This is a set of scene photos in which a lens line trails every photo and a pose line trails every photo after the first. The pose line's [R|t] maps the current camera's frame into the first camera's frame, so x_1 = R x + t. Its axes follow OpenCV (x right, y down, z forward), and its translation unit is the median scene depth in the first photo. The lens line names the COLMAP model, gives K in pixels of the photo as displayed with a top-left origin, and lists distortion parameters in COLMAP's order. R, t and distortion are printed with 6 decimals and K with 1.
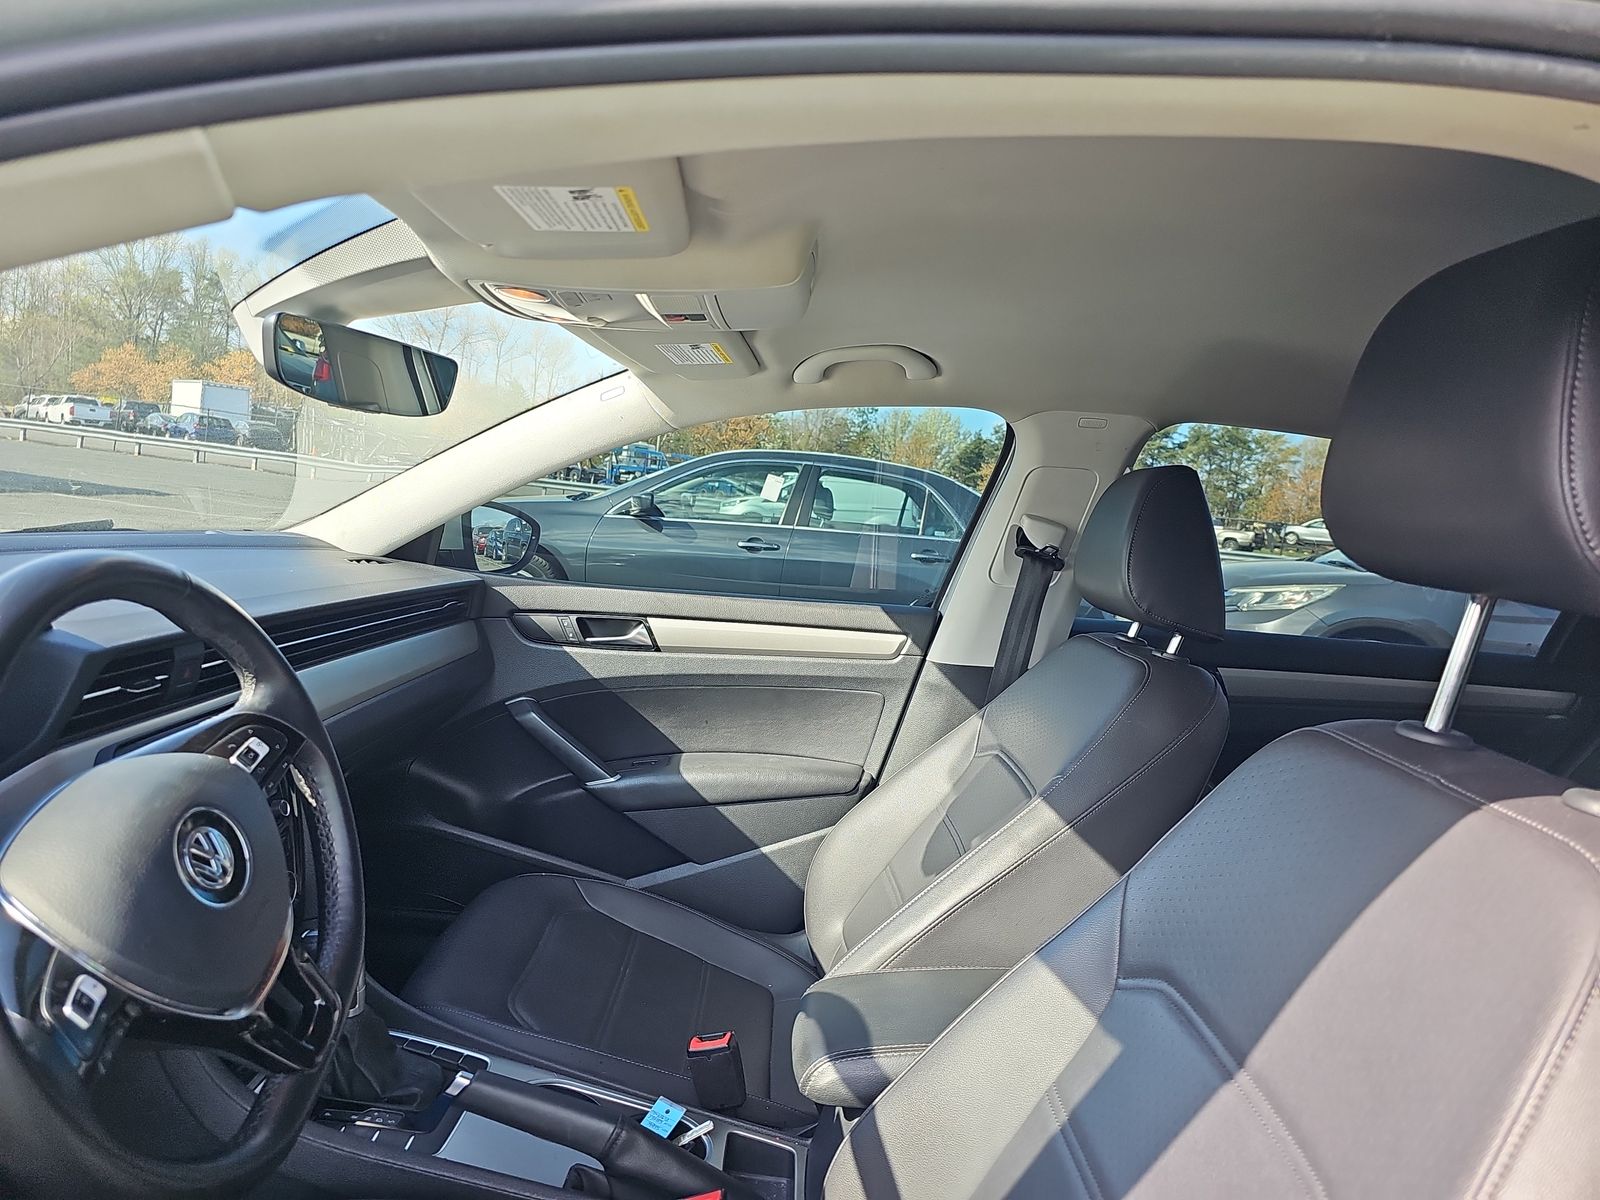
lens RADIAL K [[1029.6, 0, 791.7], [0, 1029.6, 597.8], [0, 0, 1]] dist [0.068259, -0.063440]
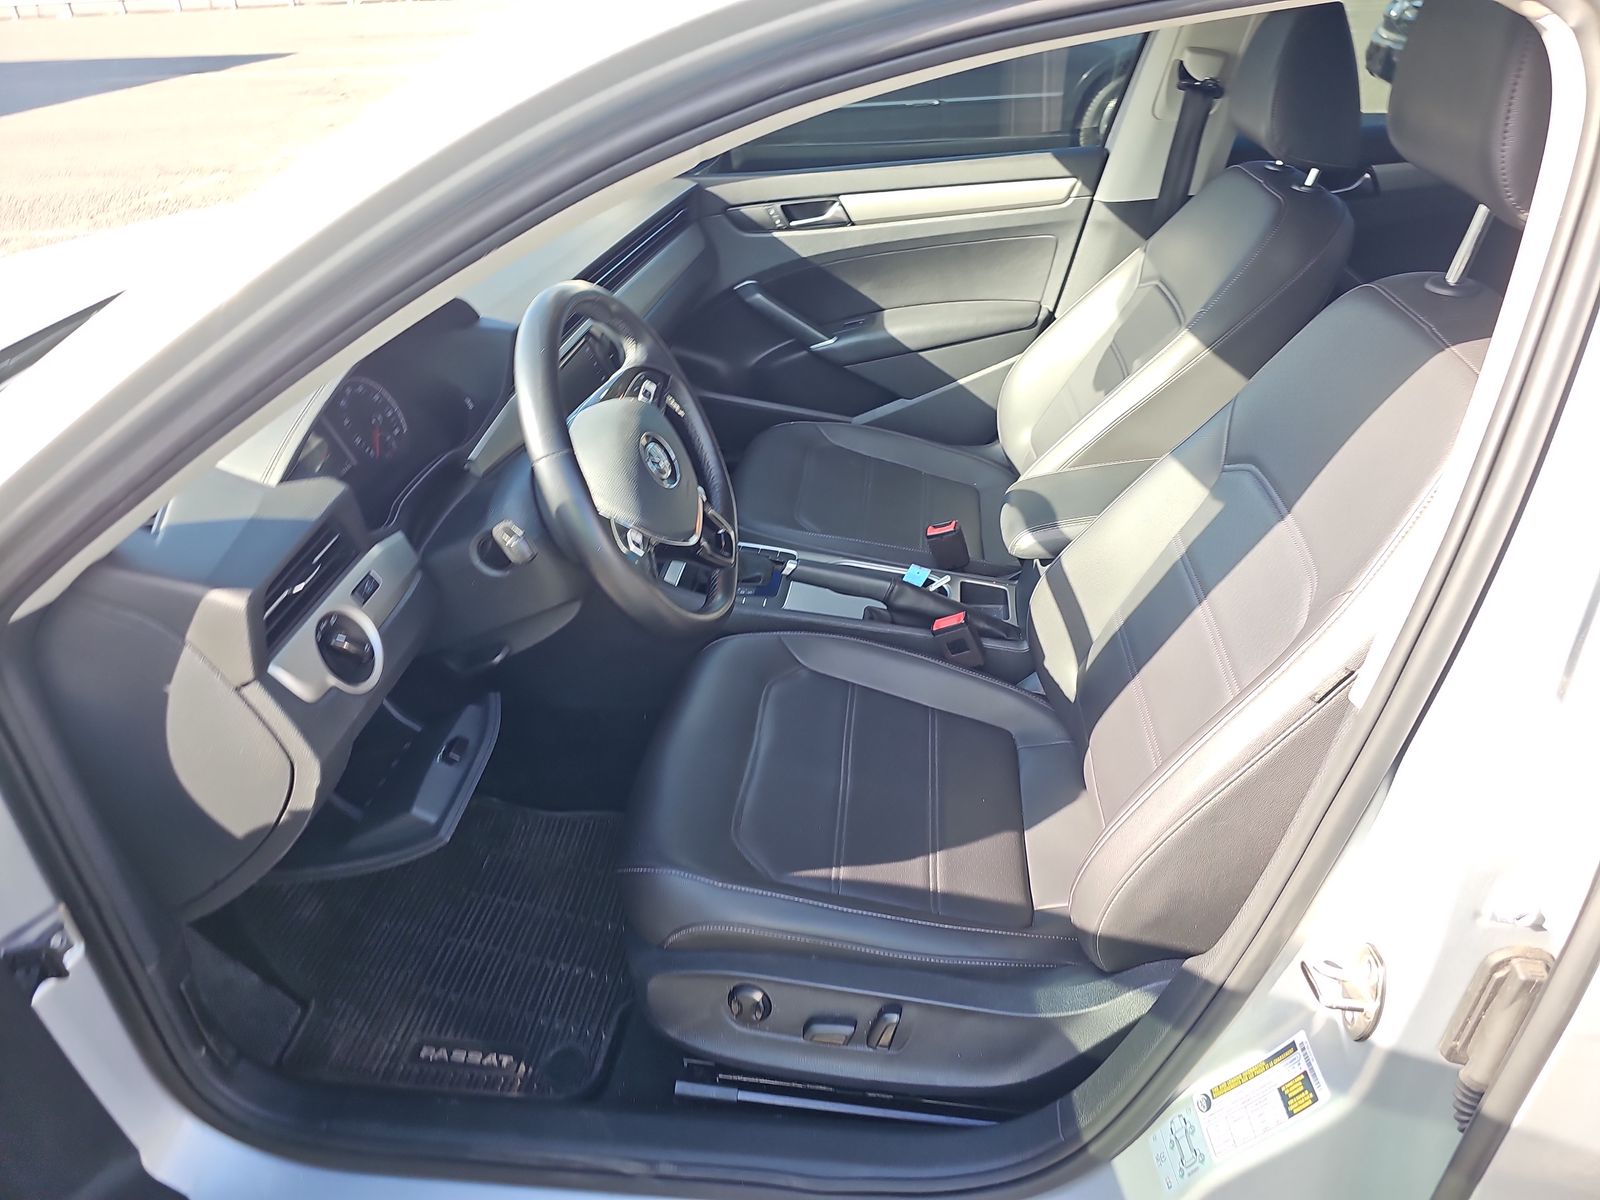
lens RADIAL K [[1029.6, 0, 791.7], [0, 1029.6, 597.8], [0, 0, 1]] dist [0.068259, -0.063440]
pose [[0.978853, -0.084511, -0.186293, -0.019352], [0.160349, 0.882462, 0.442209, -0.126408], [0.127025, -0.462729, 0.877352, -0.267865]]
